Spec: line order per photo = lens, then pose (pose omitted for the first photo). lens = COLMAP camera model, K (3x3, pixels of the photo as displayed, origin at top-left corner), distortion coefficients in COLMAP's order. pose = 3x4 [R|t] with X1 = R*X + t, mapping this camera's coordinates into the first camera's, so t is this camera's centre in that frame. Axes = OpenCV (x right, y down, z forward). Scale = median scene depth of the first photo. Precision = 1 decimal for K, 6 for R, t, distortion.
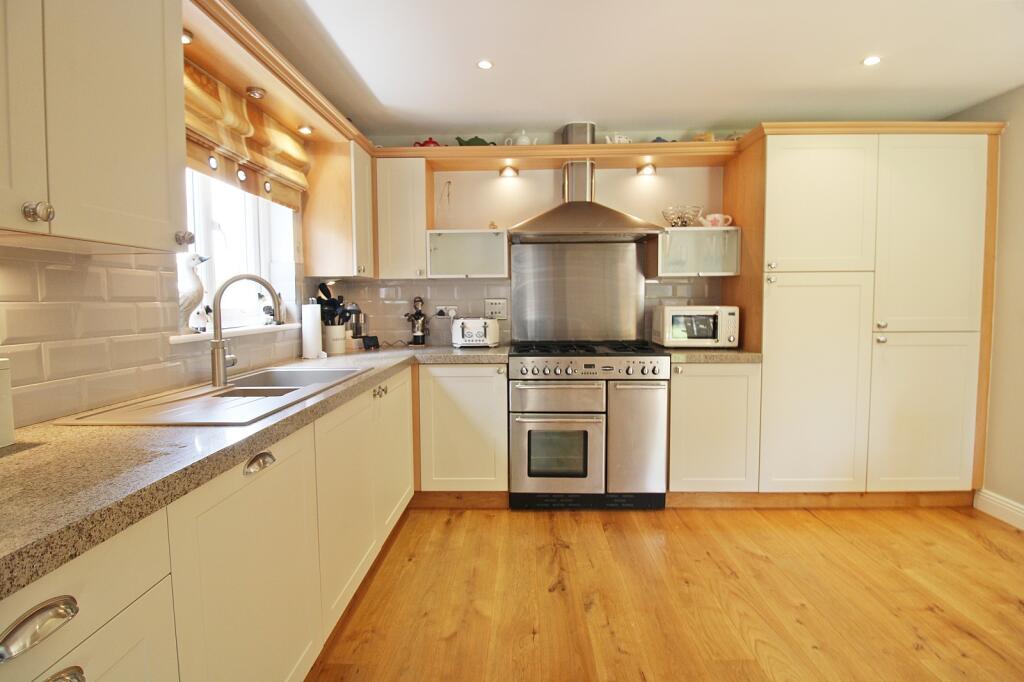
lens RADIAL K [[495.2, 0, 512.0], [0, 495.2, 341.0], [0, 0, 1]] dist [0.008974, -0.013732]
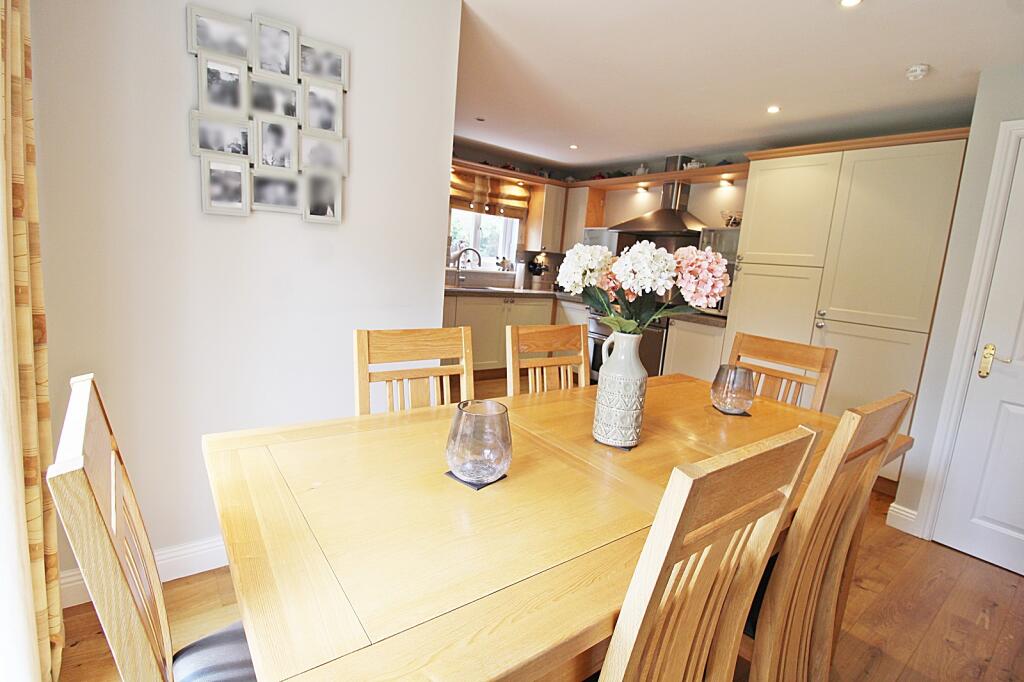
lens RADIAL K [[467.8, 0, 511.1], [0, 467.8, 344.6], [0, 0, 1]] dist [0.001735, -0.009715]
pose [[0.612142, 0.199089, -0.765275, 1.198918], [-0.145387, 0.979625, 0.138558, -0.004186], [0.777268, 0.026444, 0.628614, -0.303074]]
